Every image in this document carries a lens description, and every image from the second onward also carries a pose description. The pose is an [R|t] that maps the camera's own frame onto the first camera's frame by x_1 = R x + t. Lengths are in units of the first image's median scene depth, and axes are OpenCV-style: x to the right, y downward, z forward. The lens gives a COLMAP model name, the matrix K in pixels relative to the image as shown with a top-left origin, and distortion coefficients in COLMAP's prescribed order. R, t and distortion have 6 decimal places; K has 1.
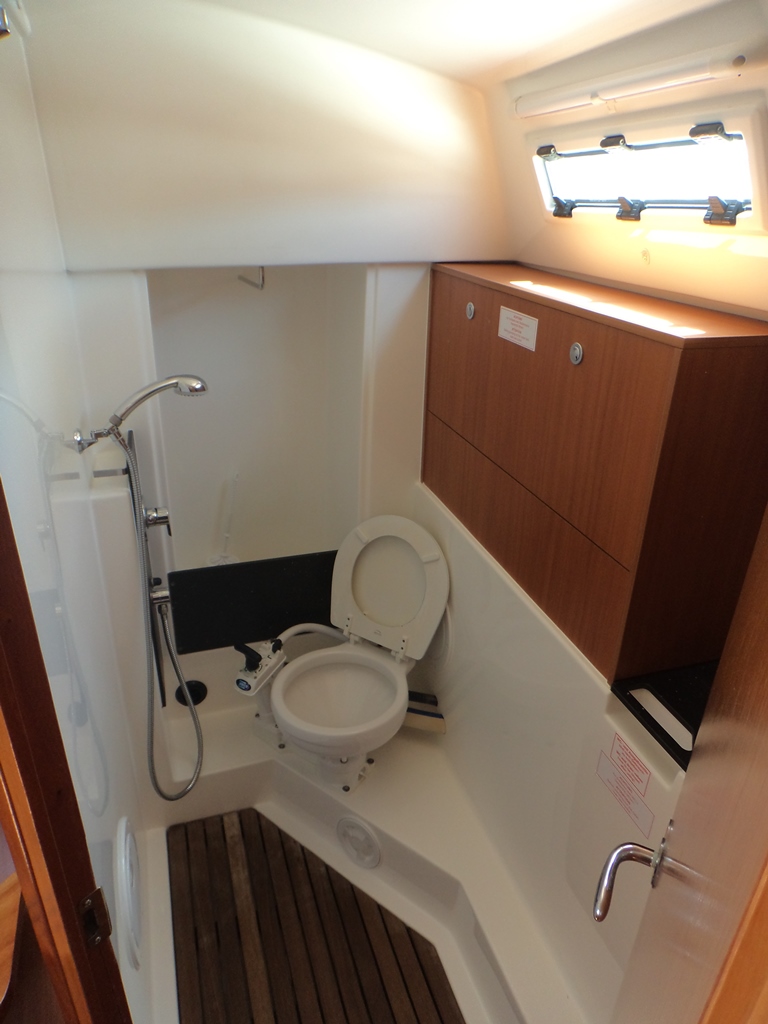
lens RADIAL K [[646.1, 0, 384.0], [0, 646.1, 512.0], [0, 0, 1]] dist [-0.001323, -0.000622]
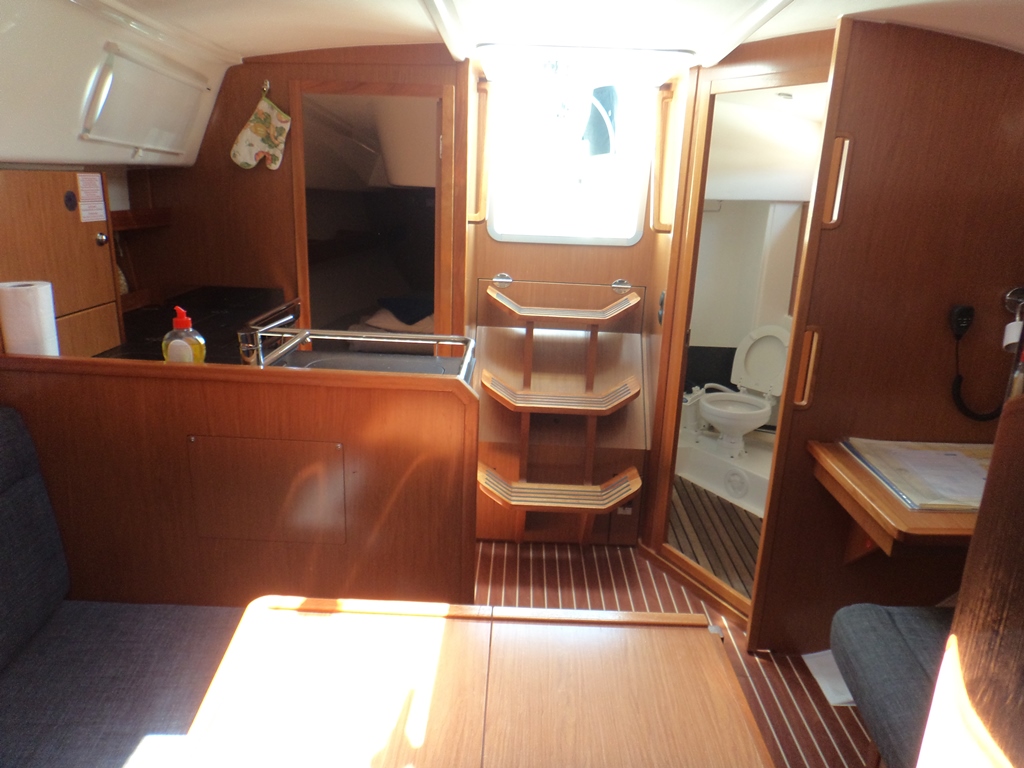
lens RADIAL K [[702.0, 0, 512.0], [0, 702.0, 384.0], [0, 0, 1]] dist [-0.004403, -0.003884]
pose [[0.936944, 0.095800, -0.336094, 0.008562], [-0.148020, 0.979957, -0.133317, 0.573304], [0.316586, 0.174659, 0.932345, -1.170102]]
